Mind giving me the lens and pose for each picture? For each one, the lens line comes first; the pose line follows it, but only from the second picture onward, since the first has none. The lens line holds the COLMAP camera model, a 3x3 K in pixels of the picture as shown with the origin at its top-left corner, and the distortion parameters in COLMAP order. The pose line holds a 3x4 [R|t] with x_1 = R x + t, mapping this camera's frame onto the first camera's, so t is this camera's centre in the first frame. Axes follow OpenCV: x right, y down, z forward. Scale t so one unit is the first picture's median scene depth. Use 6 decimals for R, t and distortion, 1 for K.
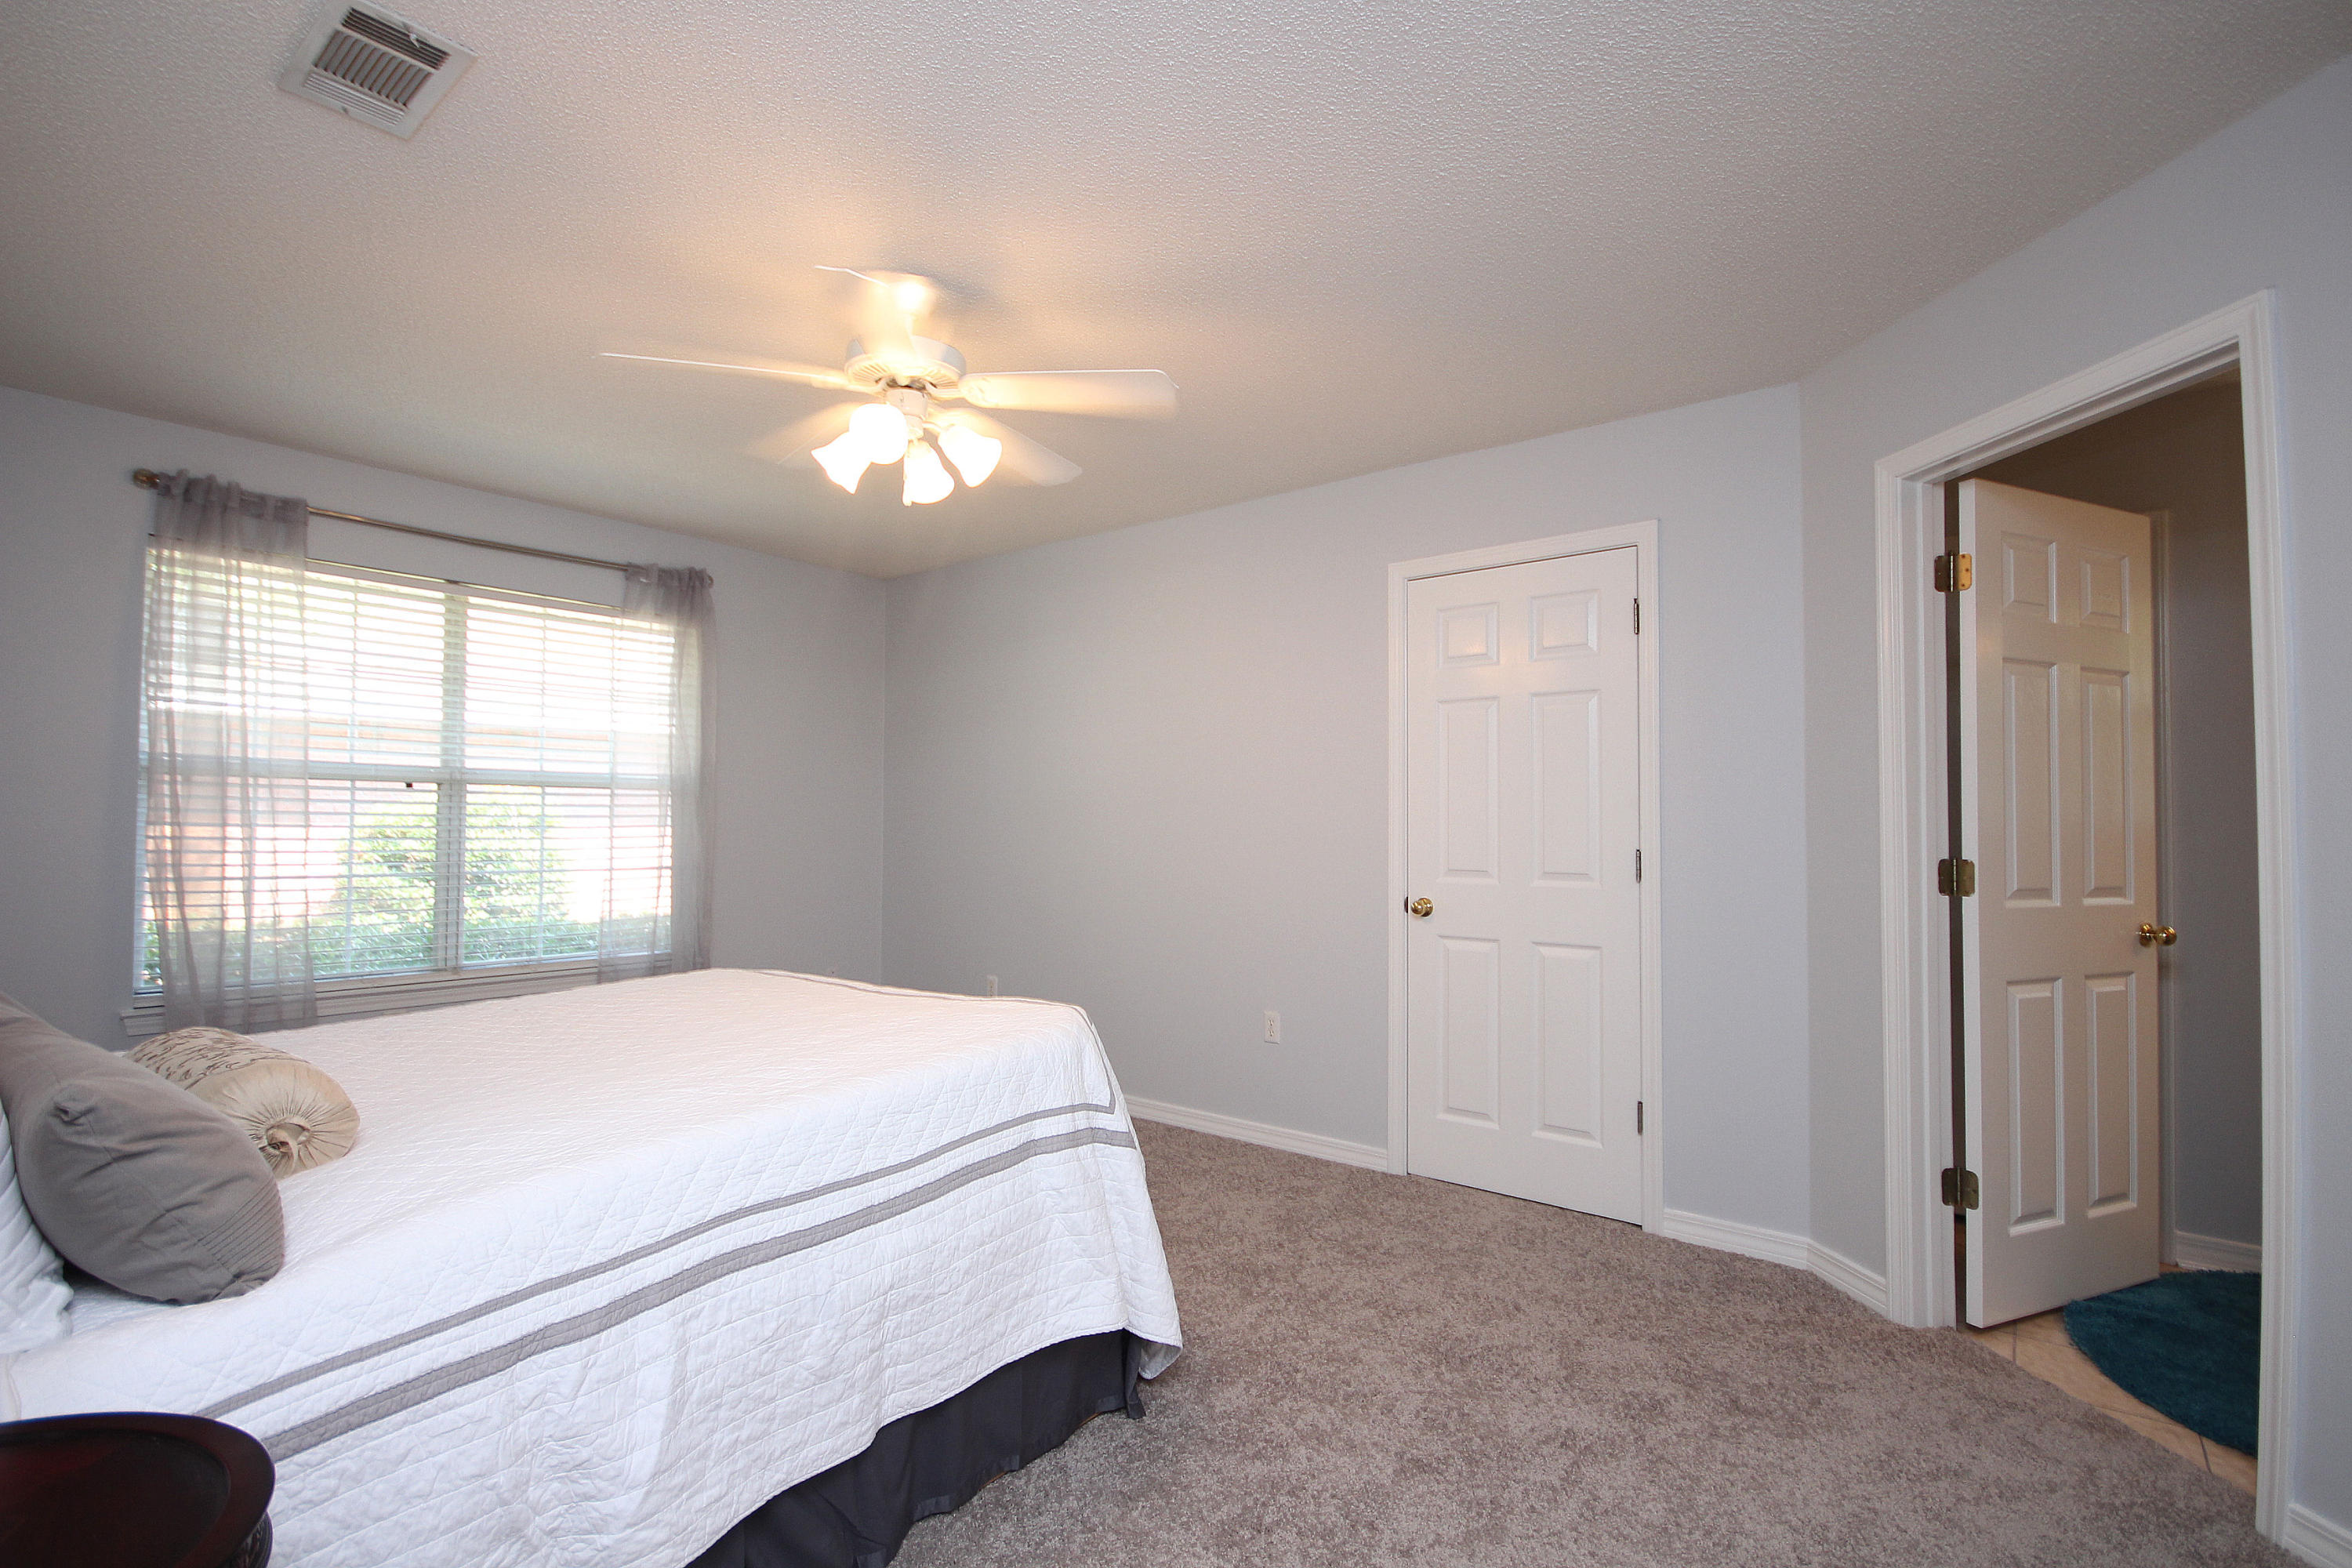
lens RADIAL K [[1081.7, 0, 1178.0], [0, 1081.7, 798.3], [0, 0, 1]] dist [0.001194, -0.006869]
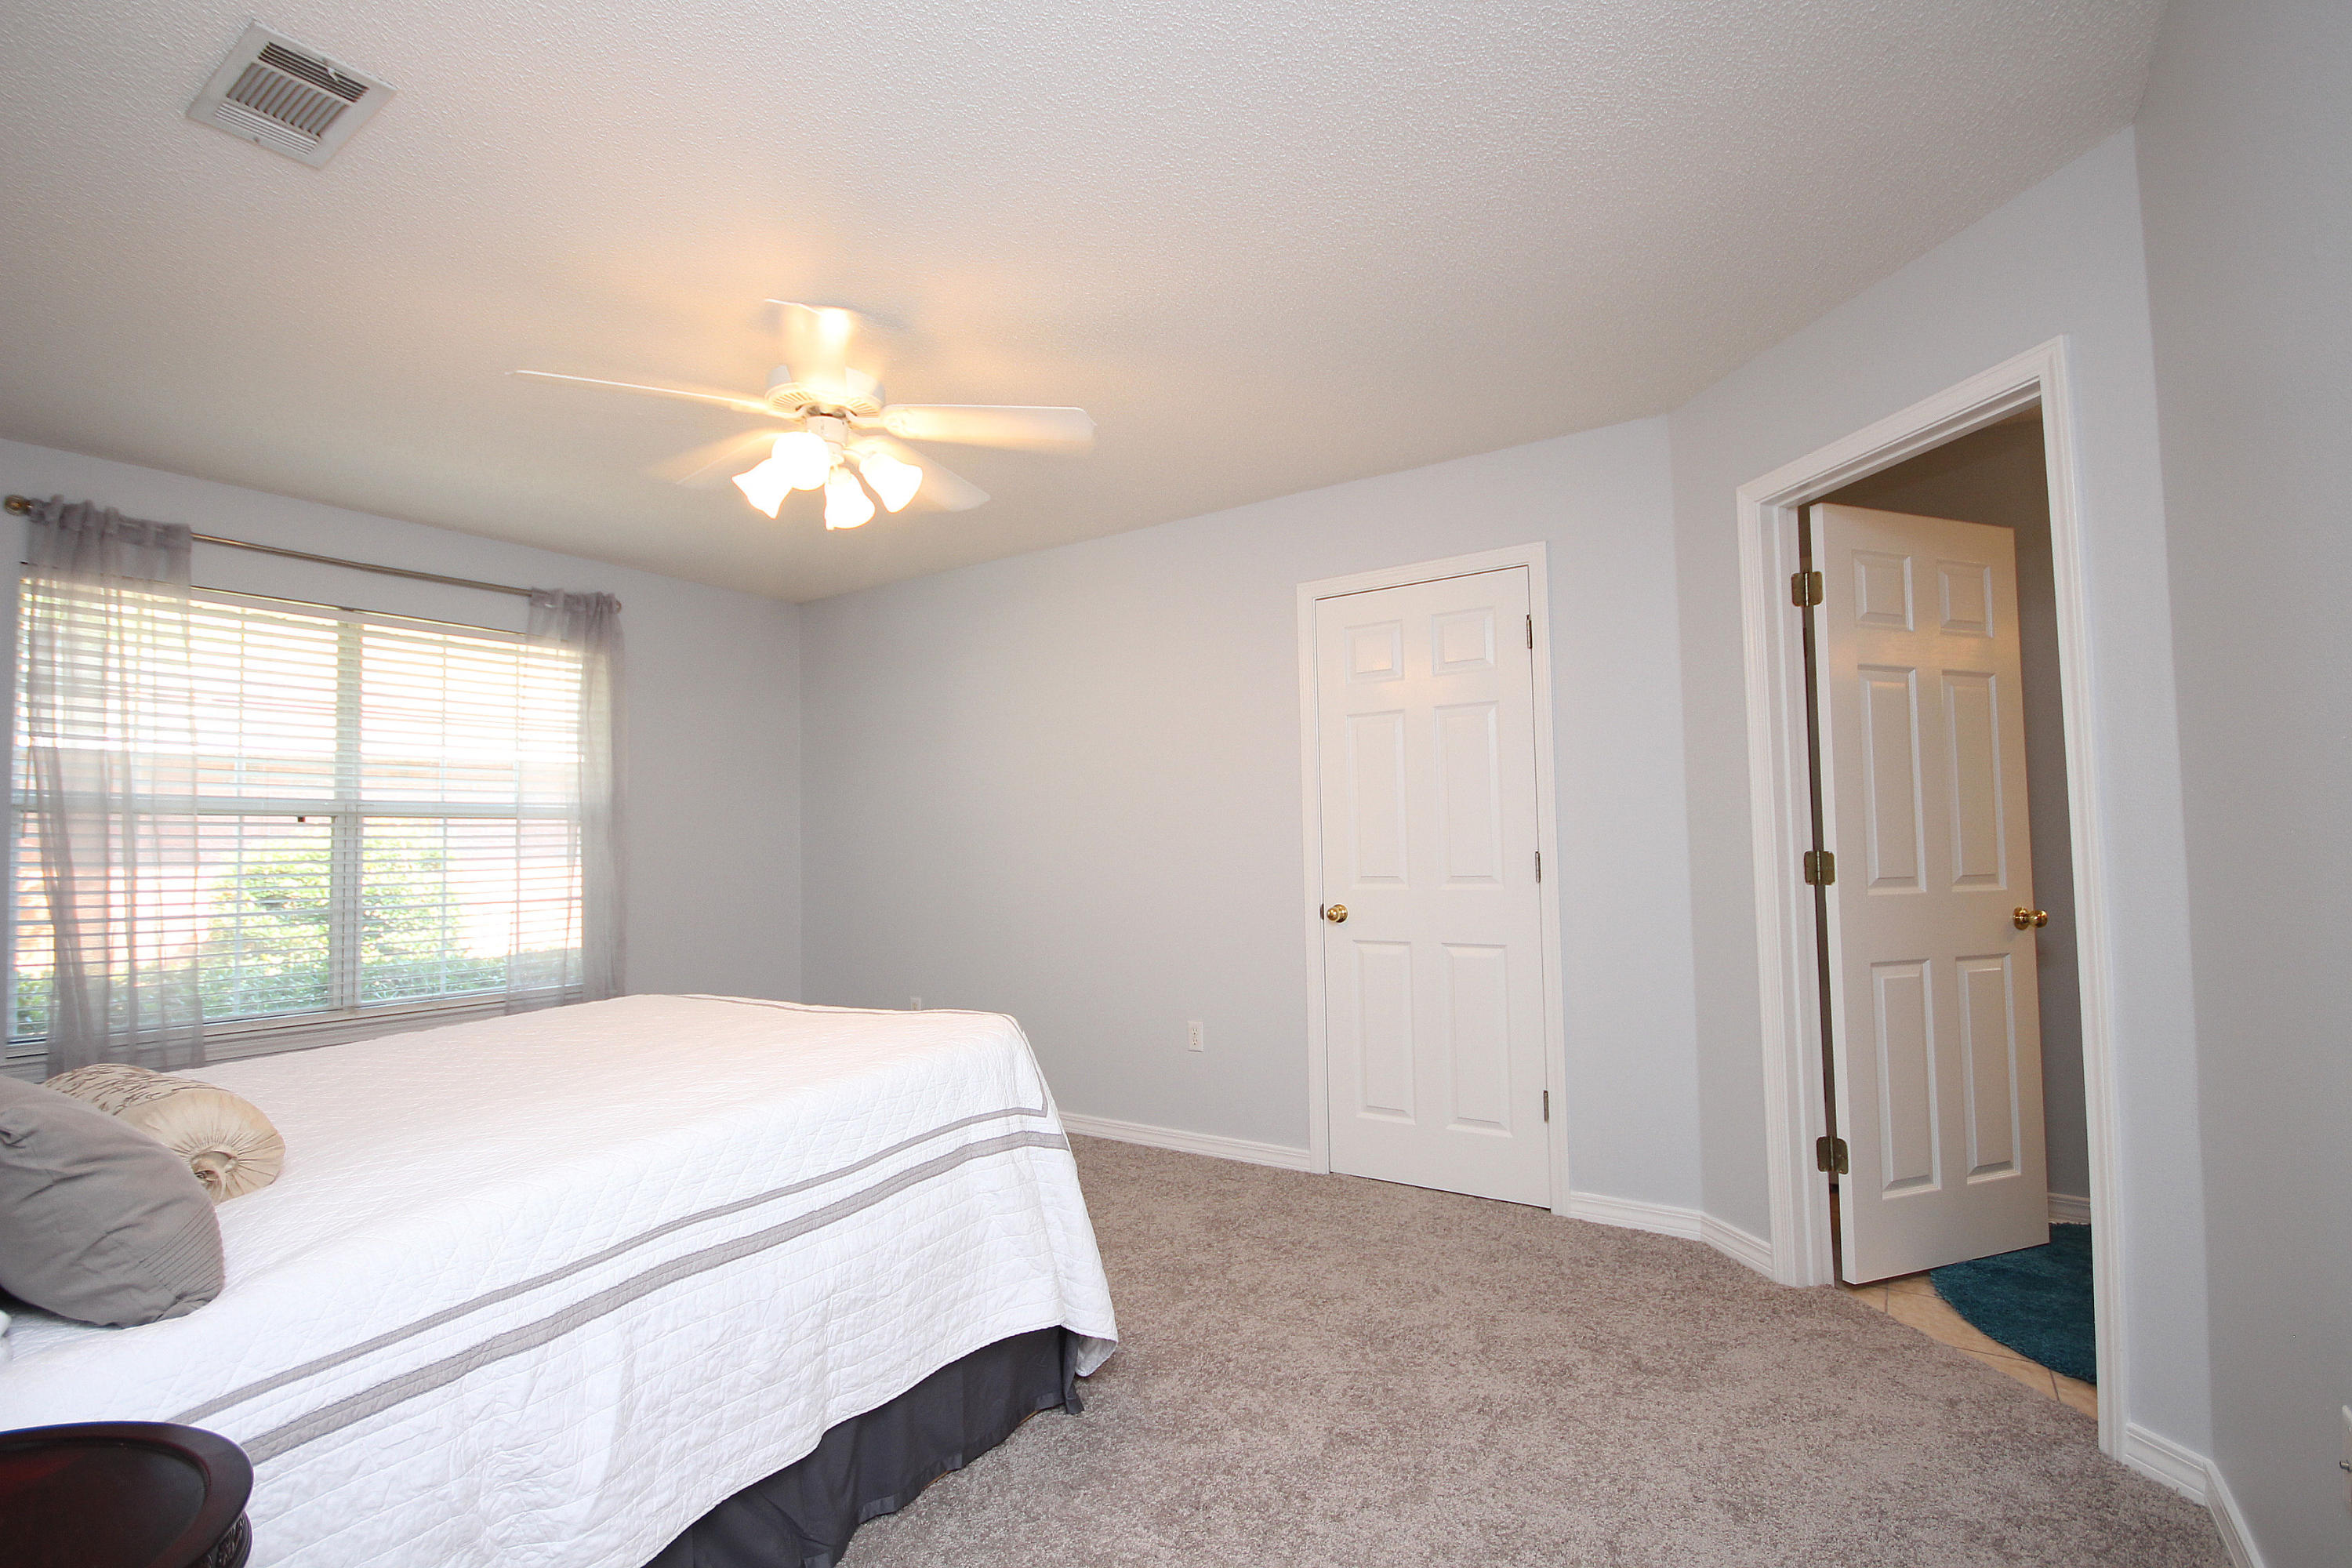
lens RADIAL K [[1081.7, 0, 1177.3], [0, 1081.7, 799.8], [0, 0, 1]] dist [0.001194, -0.006869]
pose [[0.996808, -0.021717, 0.076830, -0.007119], [0.023179, 0.999566, -0.018189, 0.010086], [-0.076402, 0.019911, 0.996878, -0.038660]]
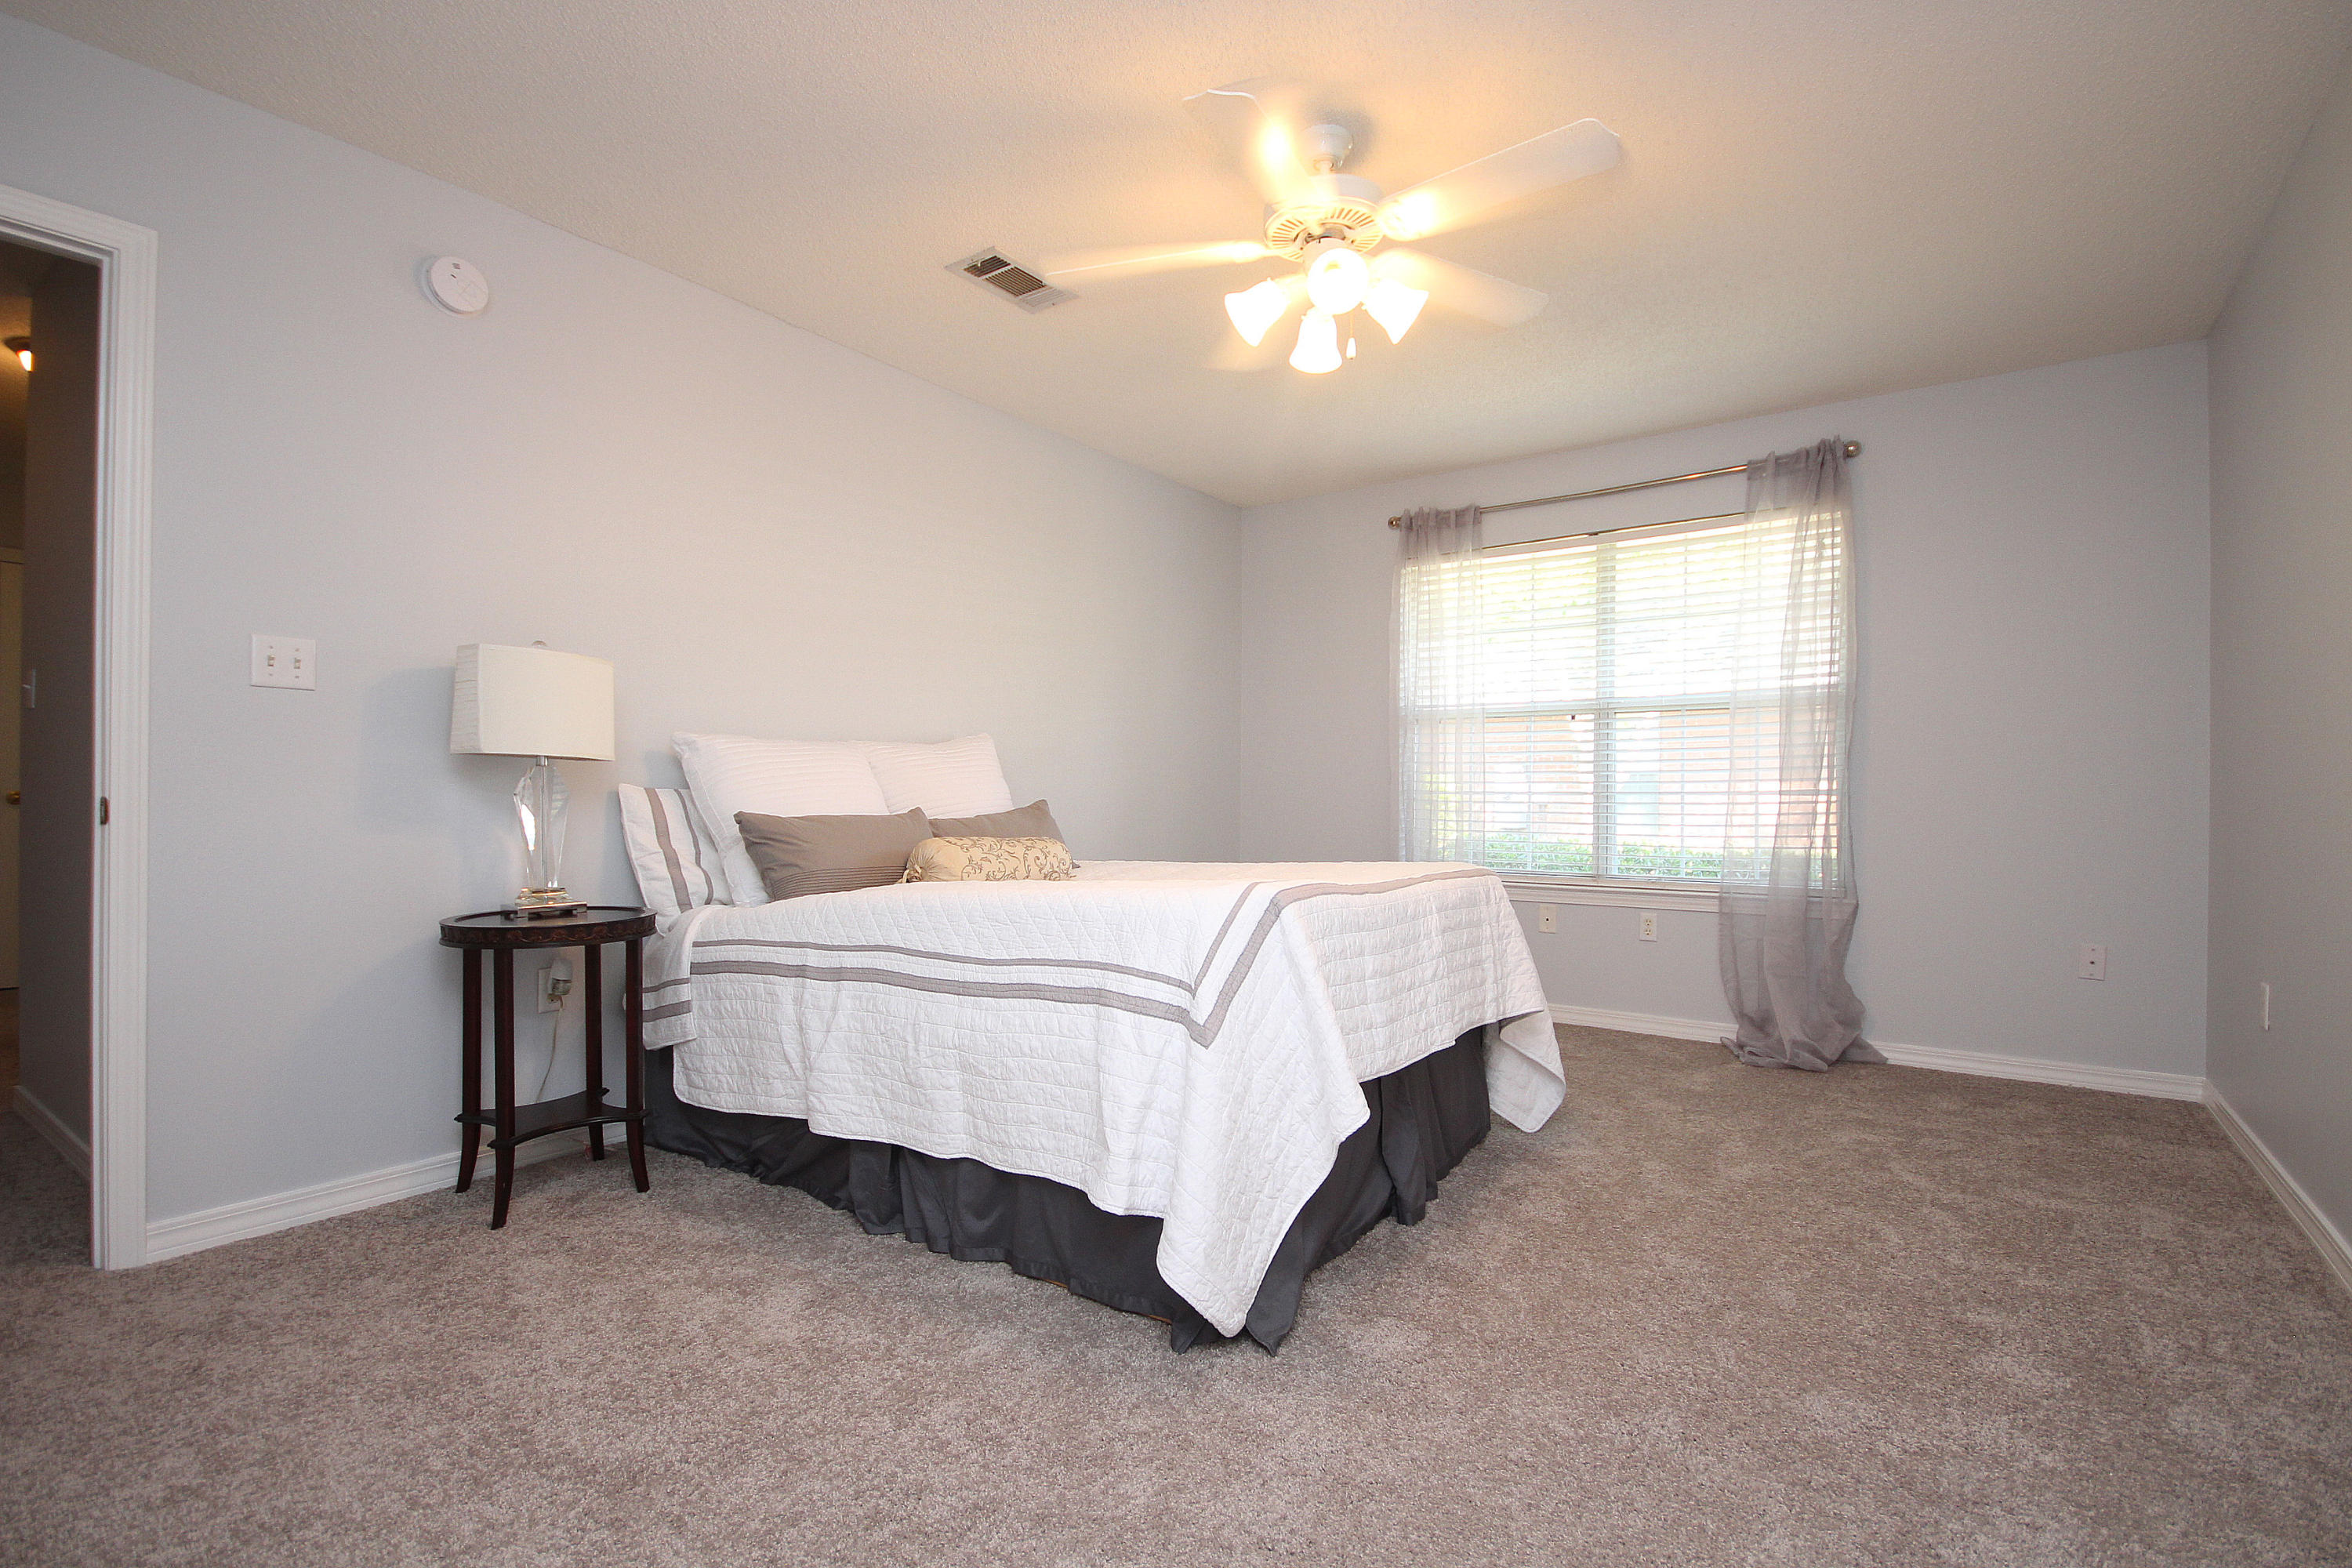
lens RADIAL K [[1081.7, 0, 1189.3], [0, 1081.7, 791.1], [0, 0, 1]] dist [0.001194, -0.006869]
pose [[0.046203, -0.011115, -0.998870, 0.747107], [0.018363, 0.999779, -0.010276, 0.123630], [0.998763, -0.017867, 0.046397, 0.888276]]
